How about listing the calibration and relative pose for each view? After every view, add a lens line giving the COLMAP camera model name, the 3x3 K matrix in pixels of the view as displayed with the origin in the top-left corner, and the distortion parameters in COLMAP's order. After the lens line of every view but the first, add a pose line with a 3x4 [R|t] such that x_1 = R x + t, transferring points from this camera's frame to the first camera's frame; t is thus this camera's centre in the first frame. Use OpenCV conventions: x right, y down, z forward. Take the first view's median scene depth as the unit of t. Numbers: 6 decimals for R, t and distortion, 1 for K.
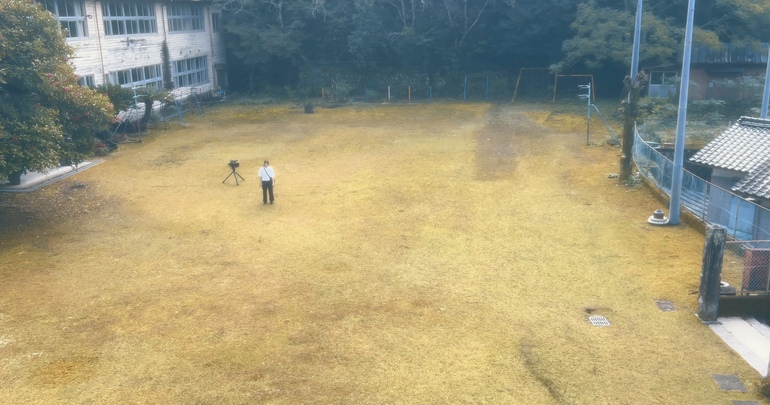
lens RADIAL K [[724.4, 0, 385.4], [0, 724.4, 202.6], [0, 0, 1]] dist [0.019607, 0.000000]
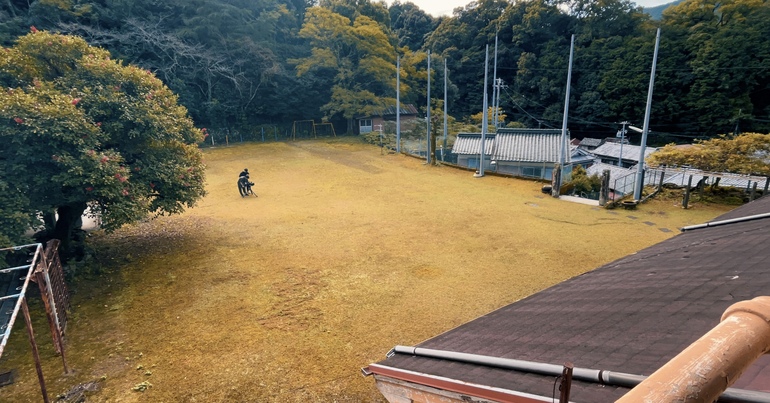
lens RADIAL K [[438.8, 0, 385.1], [0, 438.8, 201.1], [0, 0, 1]] dist [0.006478, 0.000100]
pose [[0.737322, -0.166583, 0.654680, -0.910439], [0.173725, 0.983283, 0.054540, -0.026386], [-0.652821, 0.073521, 0.753936, 0.128334]]
